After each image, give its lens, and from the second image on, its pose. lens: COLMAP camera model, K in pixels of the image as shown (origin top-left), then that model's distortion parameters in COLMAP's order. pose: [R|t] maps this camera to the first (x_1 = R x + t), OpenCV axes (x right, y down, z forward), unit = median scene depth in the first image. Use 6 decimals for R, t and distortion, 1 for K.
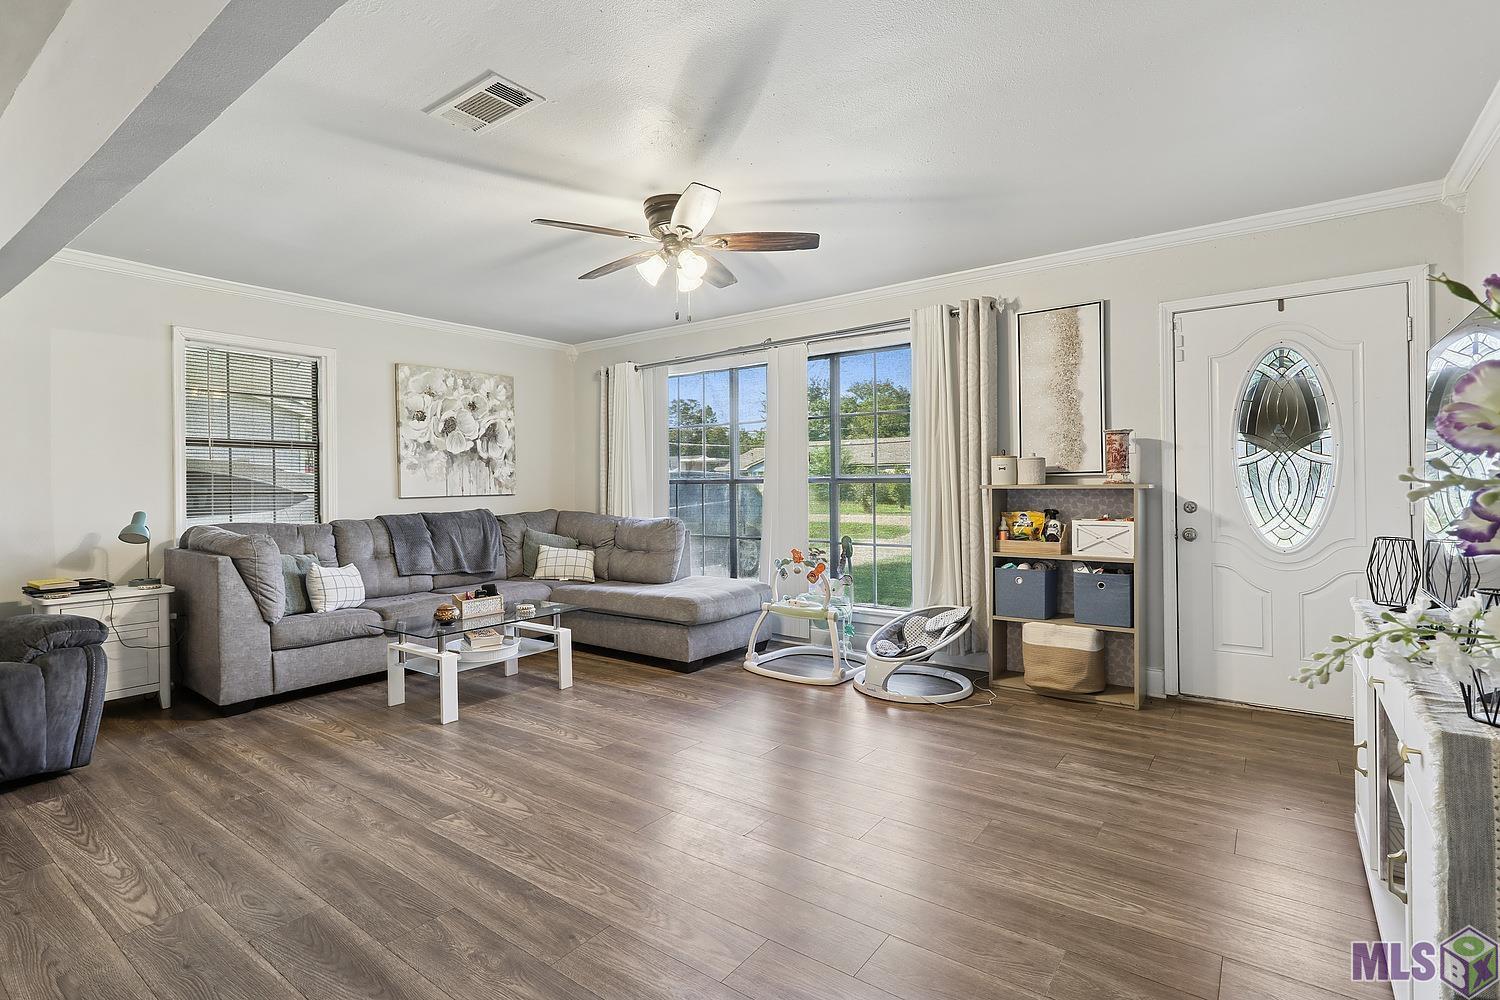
lens RADIAL K [[713.9, 0, 744.5], [0, 713.9, 485.1], [0, 0, 1]] dist [-0.010432, 0.004872]
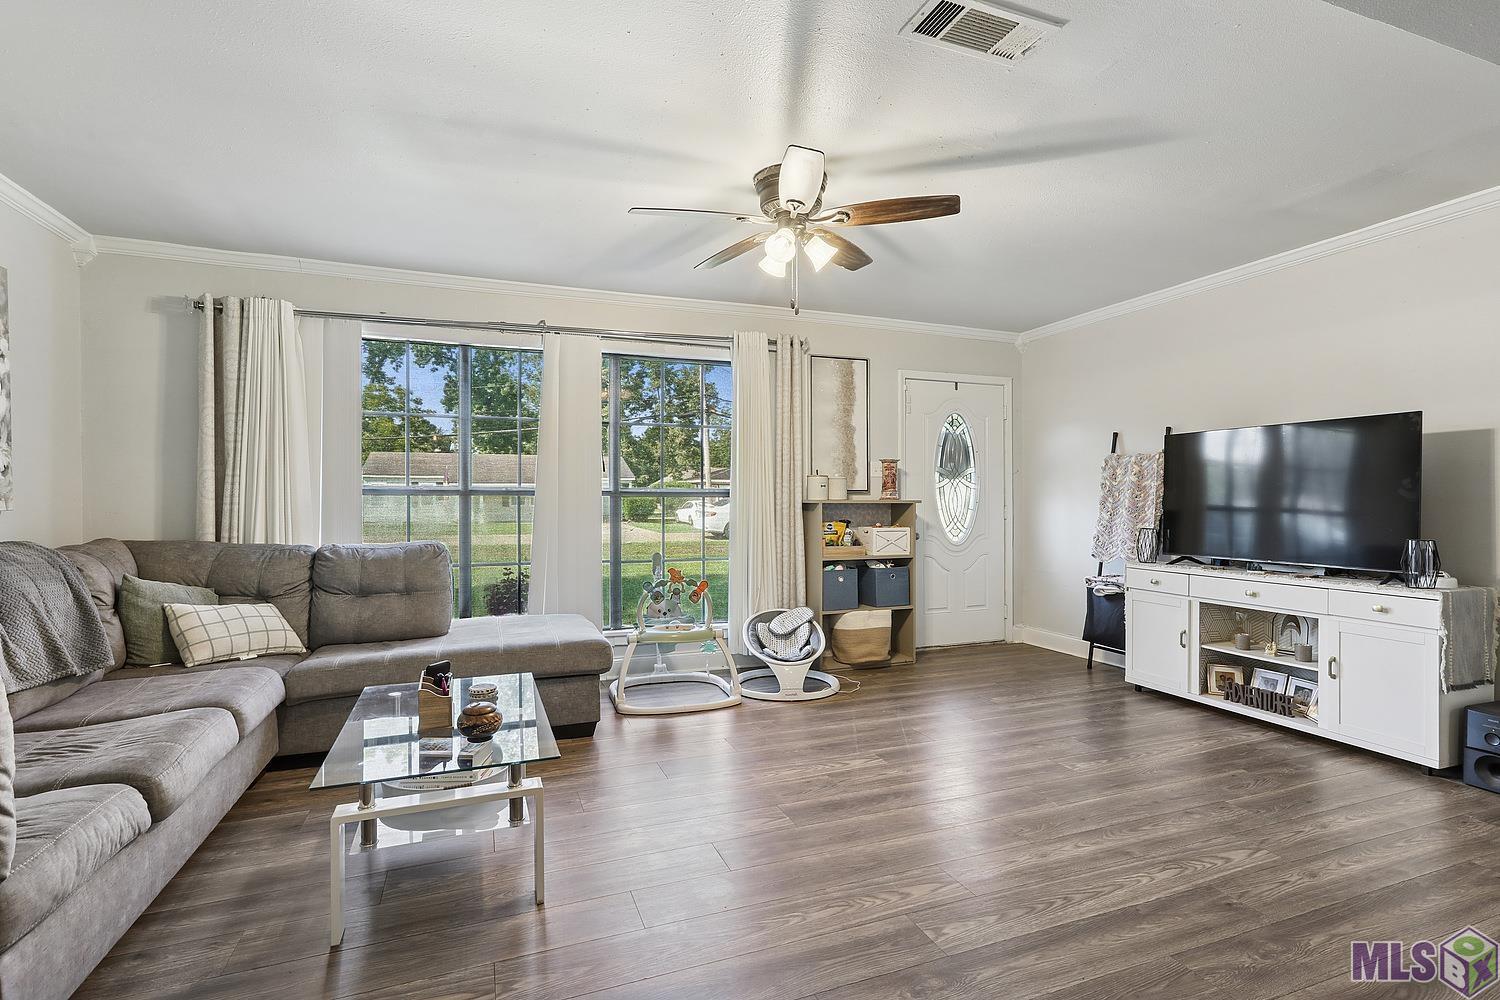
lens RADIAL K [[713.9, 0, 760.0], [0, 713.9, 505.5], [0, 0, 1]] dist [-0.010432, 0.004872]
pose [[0.532726, 0.003263, 0.846282, -0.630804], [-0.005485, 0.999985, -0.000403, 0.009424], [-0.846270, -0.004427, 0.532735, 0.416625]]
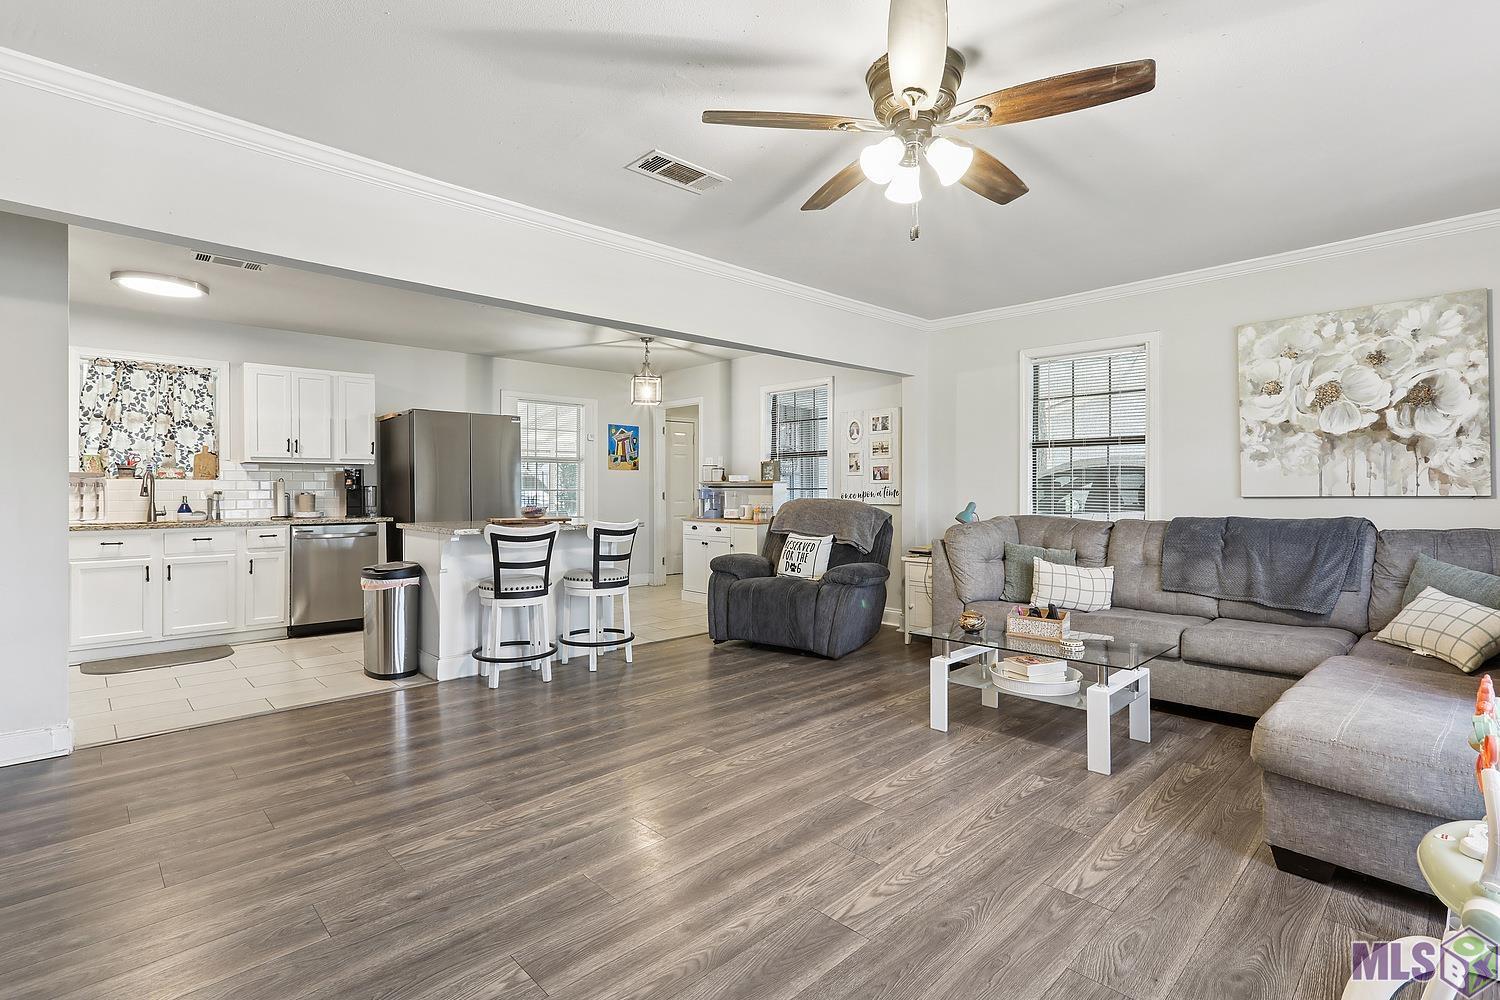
lens RADIAL K [[713.9, 0, 758.6], [0, 713.9, 488.7], [0, 0, 1]] dist [-0.010432, 0.004872]
pose [[-0.157781, 0.010796, -0.987415, 0.442480], [0.005125, 0.999936, 0.010114, -0.002358], [0.987461, -0.003464, -0.157826, 0.708621]]
